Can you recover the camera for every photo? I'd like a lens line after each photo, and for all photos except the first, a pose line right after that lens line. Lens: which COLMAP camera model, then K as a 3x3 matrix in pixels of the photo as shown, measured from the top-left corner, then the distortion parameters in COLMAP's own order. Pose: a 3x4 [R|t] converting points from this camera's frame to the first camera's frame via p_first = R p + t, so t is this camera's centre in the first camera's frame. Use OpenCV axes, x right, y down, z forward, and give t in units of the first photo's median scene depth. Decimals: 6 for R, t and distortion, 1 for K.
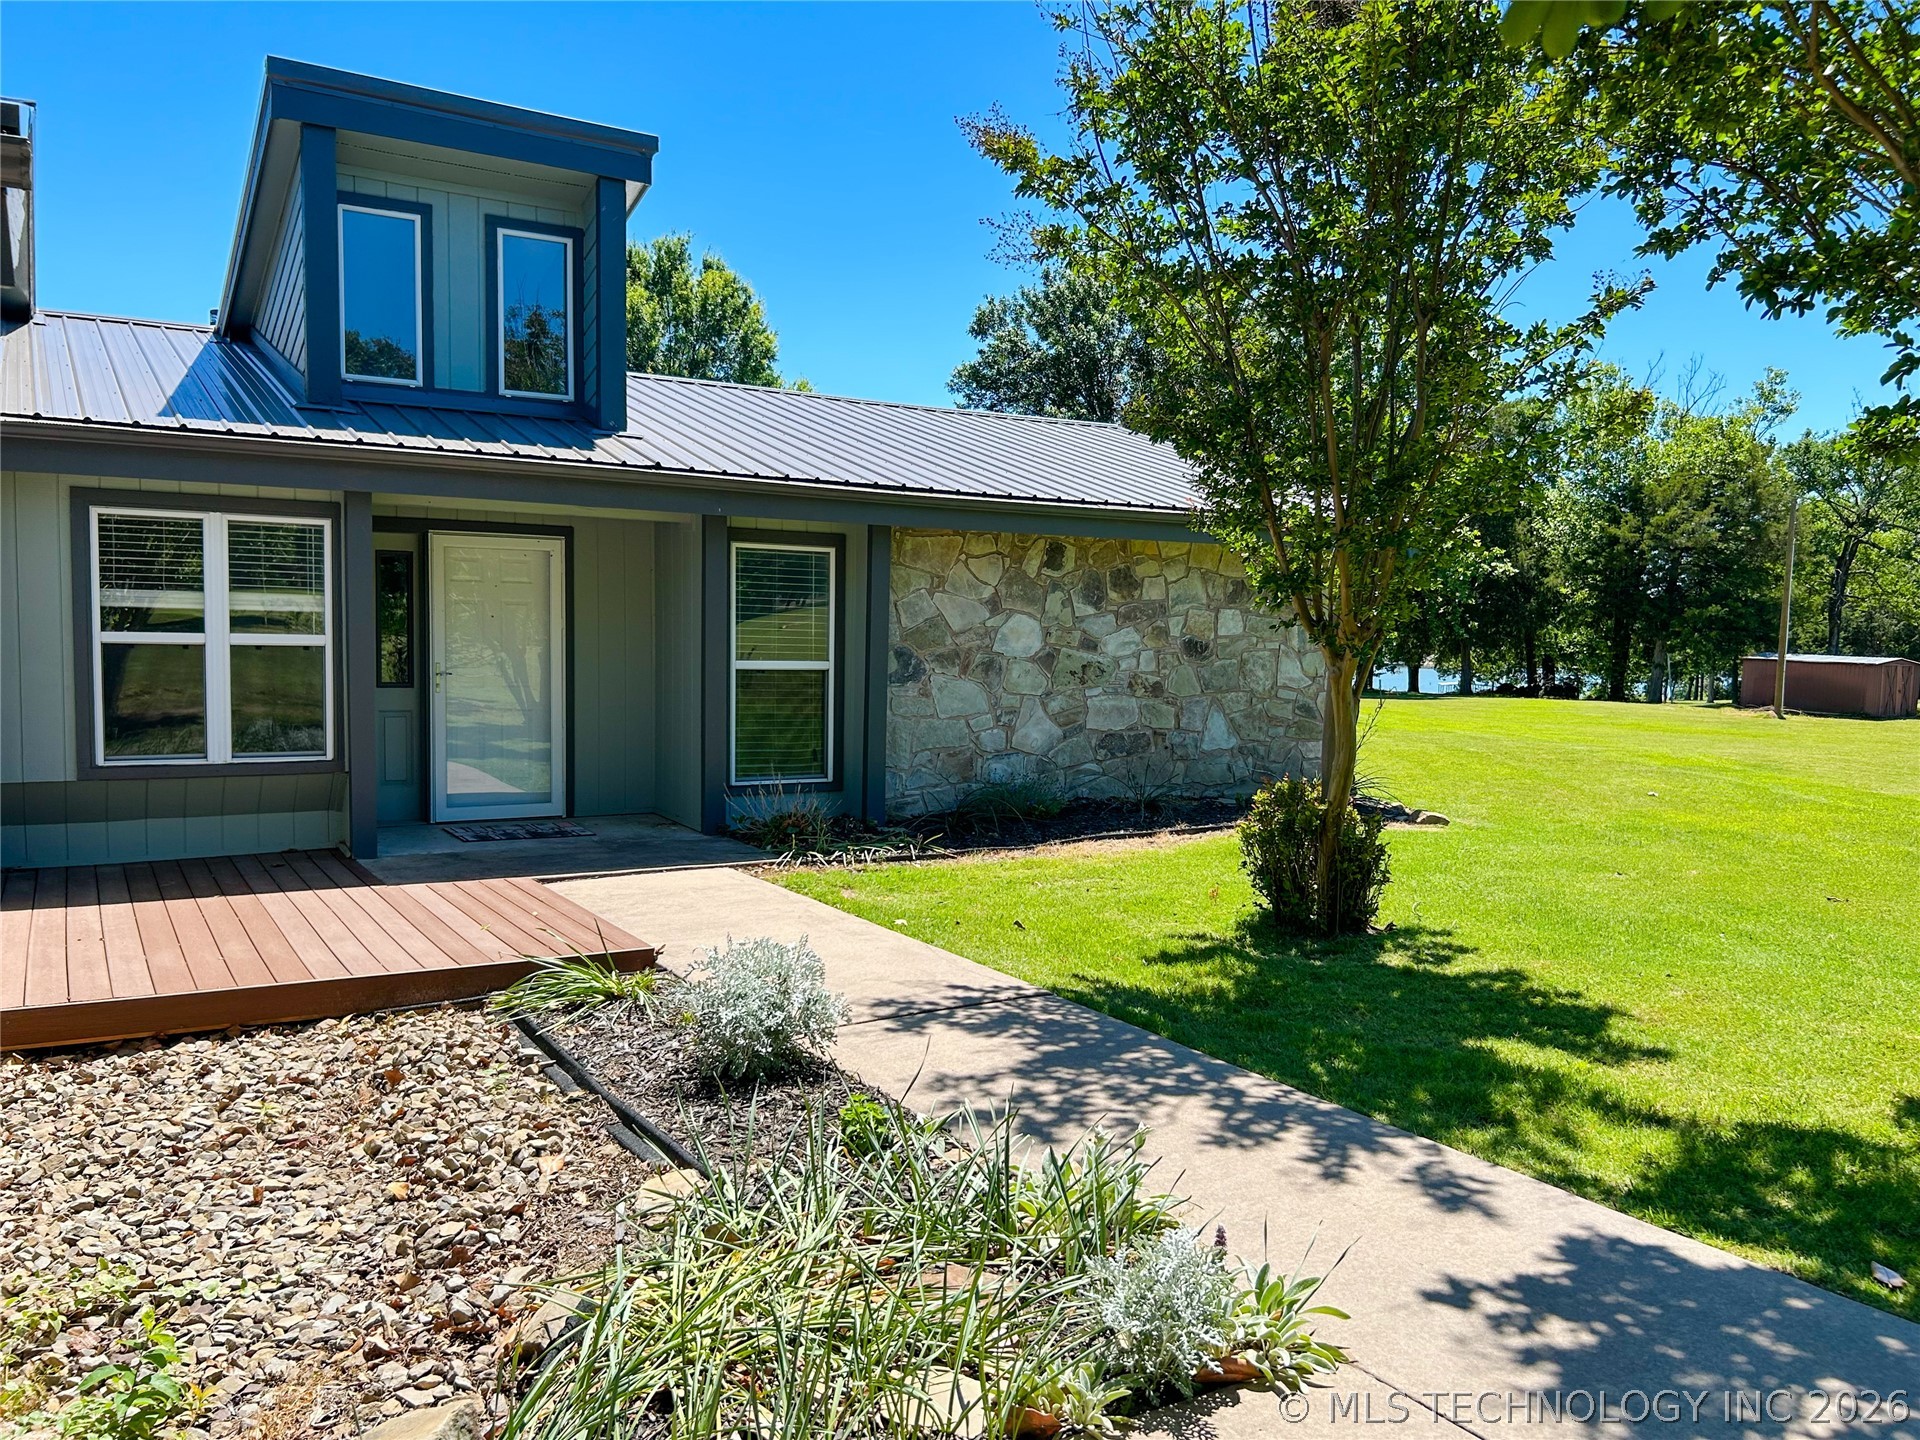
lens RADIAL K [[1493.2, 0, 960.8], [0, 1493.2, 728.4], [0, 0, 1]] dist [0.009732, 0.004325]
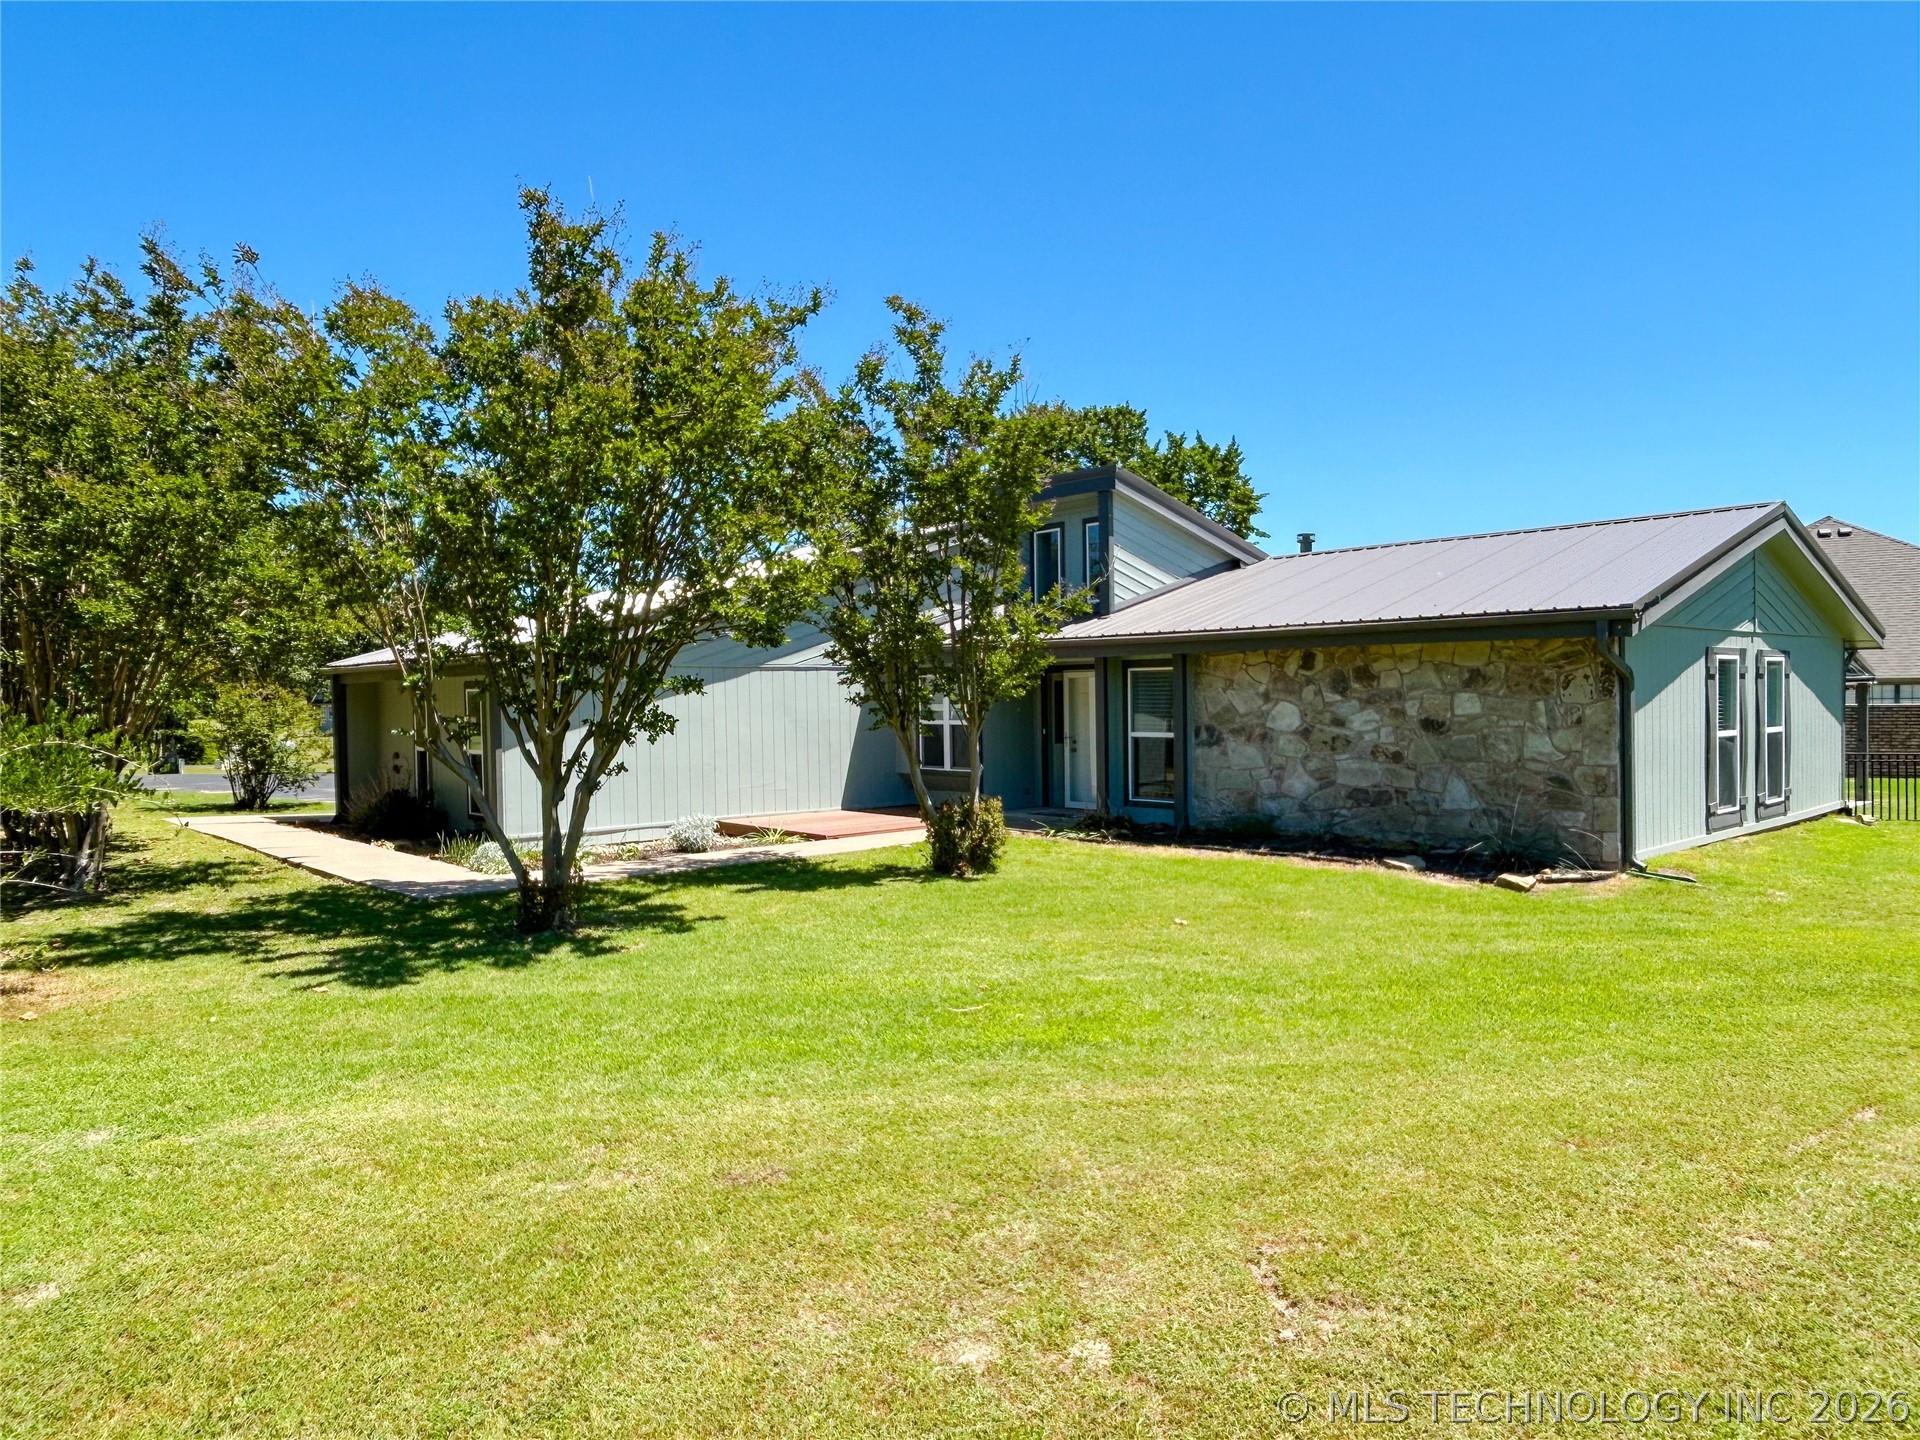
lens RADIAL K [[1265.9, 0, 960.4], [0, 1265.9, 716.8], [0, 0, 1]] dist [0.007790, 0.000863]
pose [[0.204420, -0.015015, -0.978768, 1.177843], [-0.063497, 0.997573, -0.028565, -0.005810], [0.976822, 0.067989, 0.202970, 0.427482]]
